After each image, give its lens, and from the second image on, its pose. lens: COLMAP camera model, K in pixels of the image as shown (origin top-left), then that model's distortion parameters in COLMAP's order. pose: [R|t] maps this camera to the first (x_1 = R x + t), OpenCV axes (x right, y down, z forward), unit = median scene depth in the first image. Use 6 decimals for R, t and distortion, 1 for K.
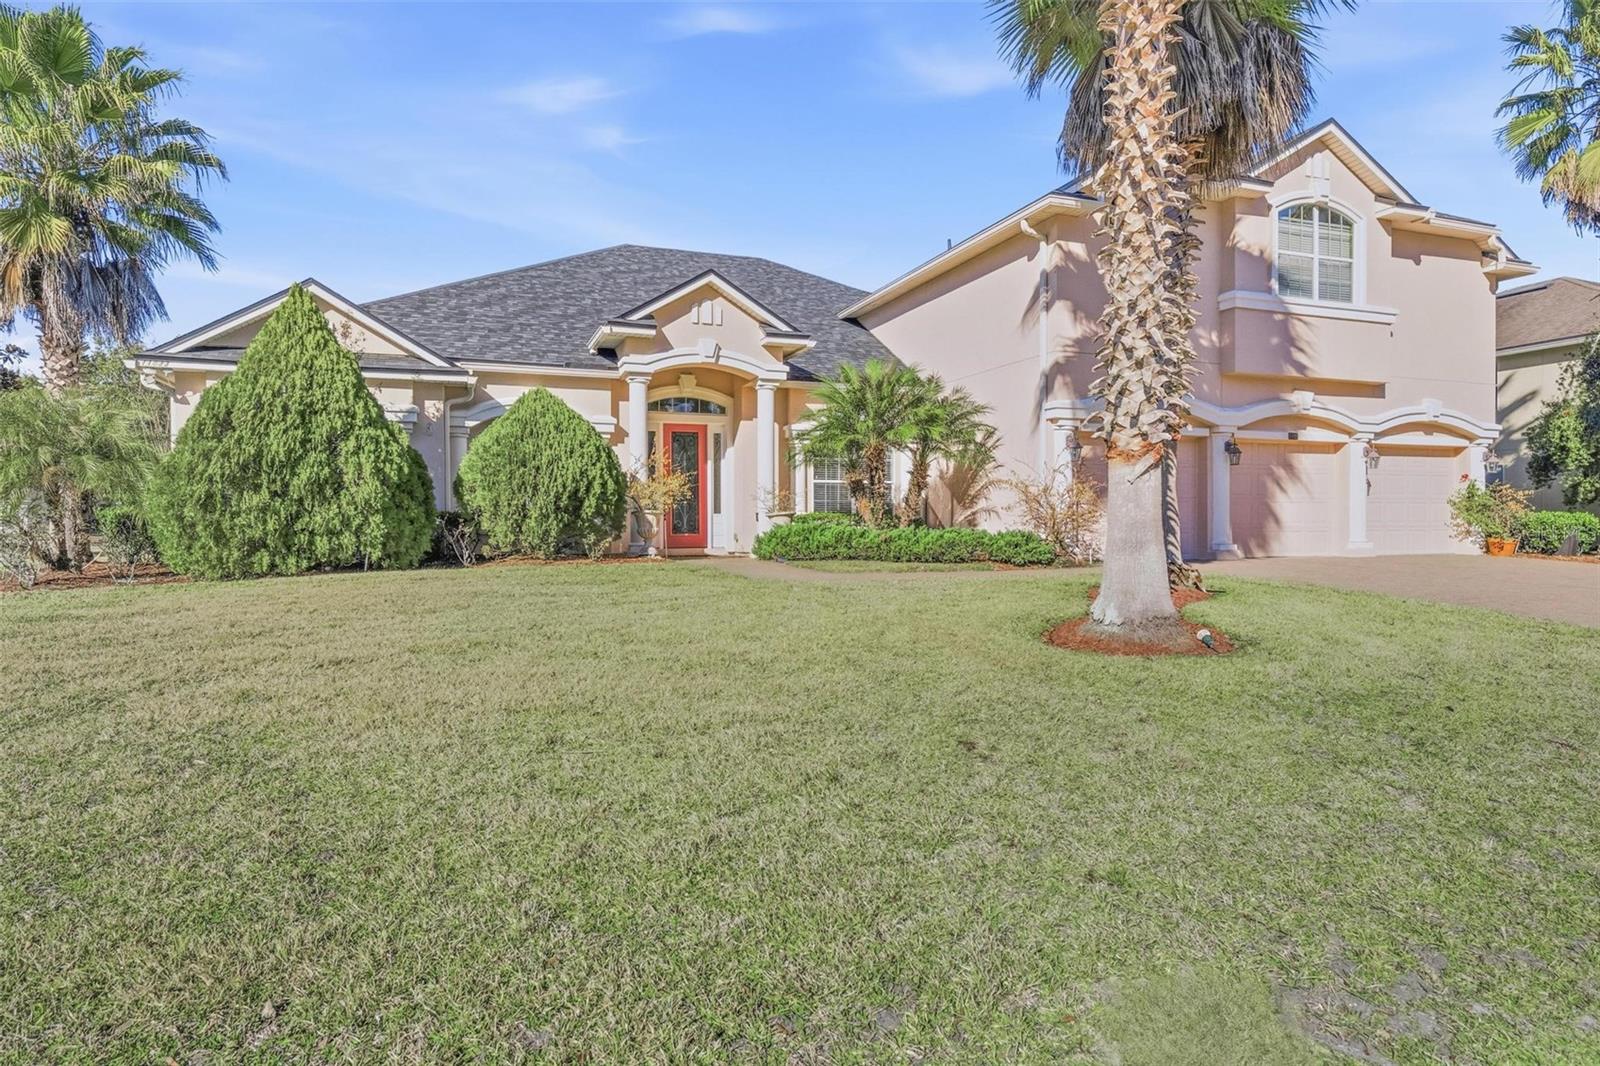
lens RADIAL K [[936.9, 0, 800.0], [0, 936.9, 533.0], [0, 0, 1]] dist [-0.003527, -0.002264]
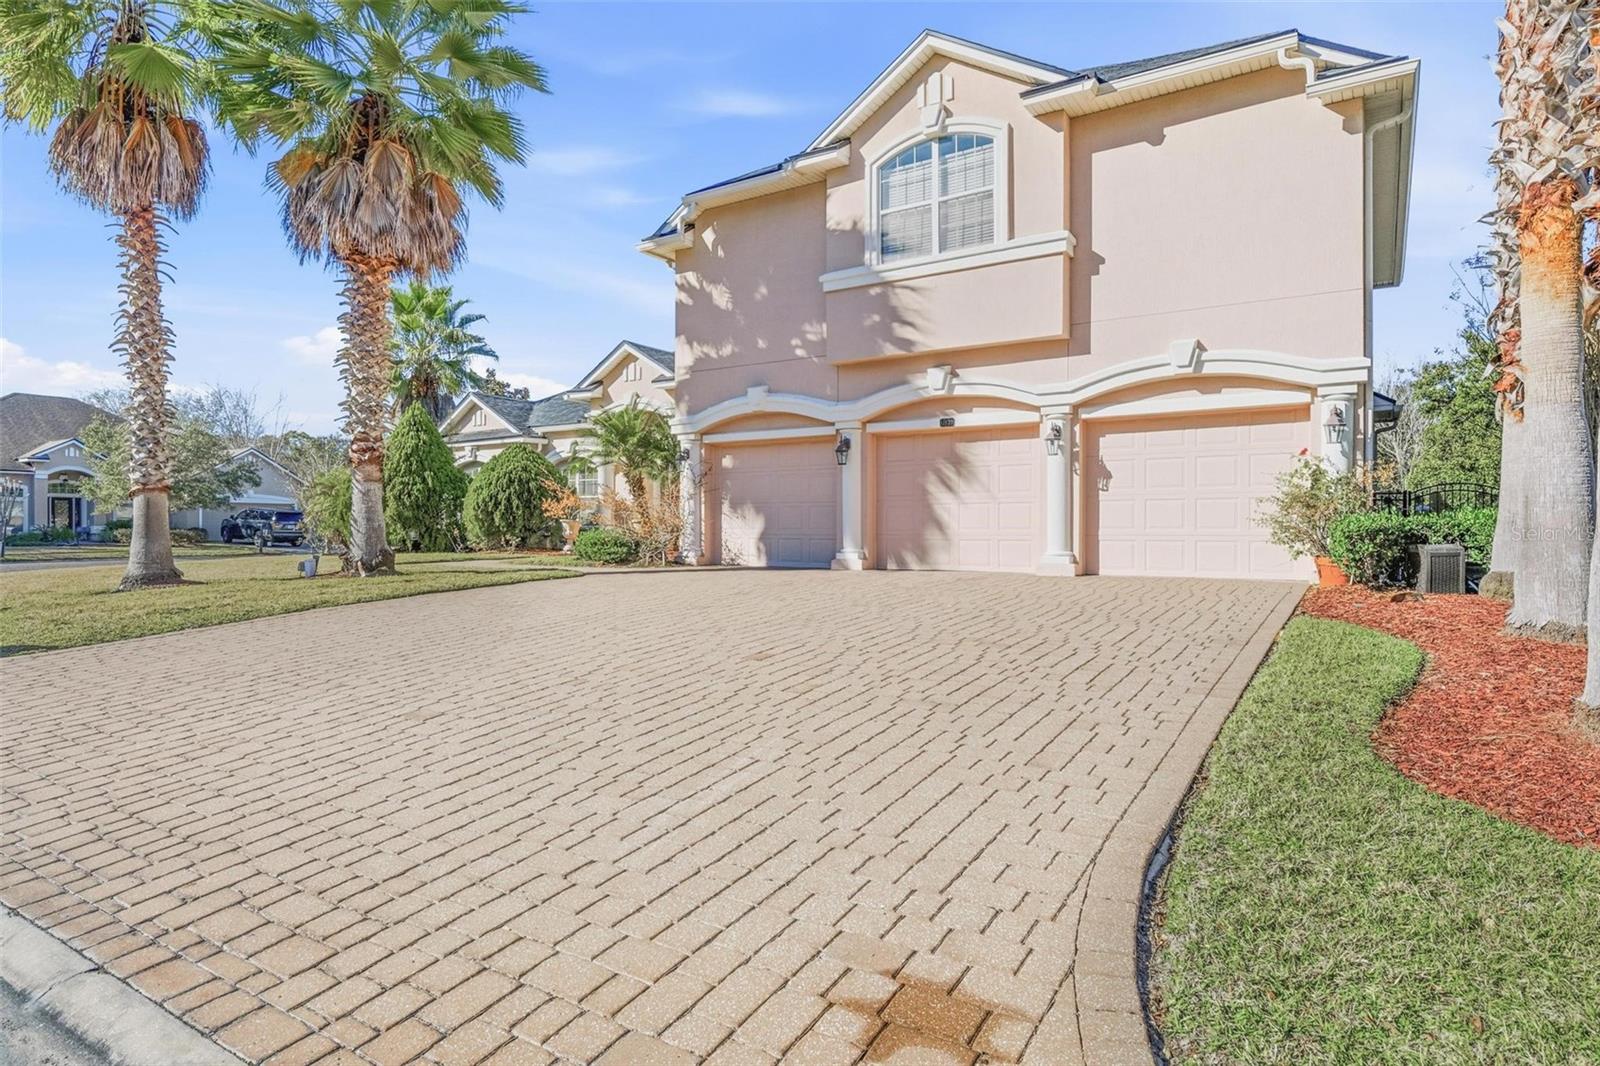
lens RADIAL K [[885.8, 0, 800.0], [0, 885.8, 533.0], [0, 0, 1]] dist [-0.001204, -0.000050]
pose [[0.599197, 0.006148, -0.800578, 1.091268], [-0.001387, 0.999977, 0.006642, -0.013170], [0.800600, -0.002870, 0.599192, 0.443170]]
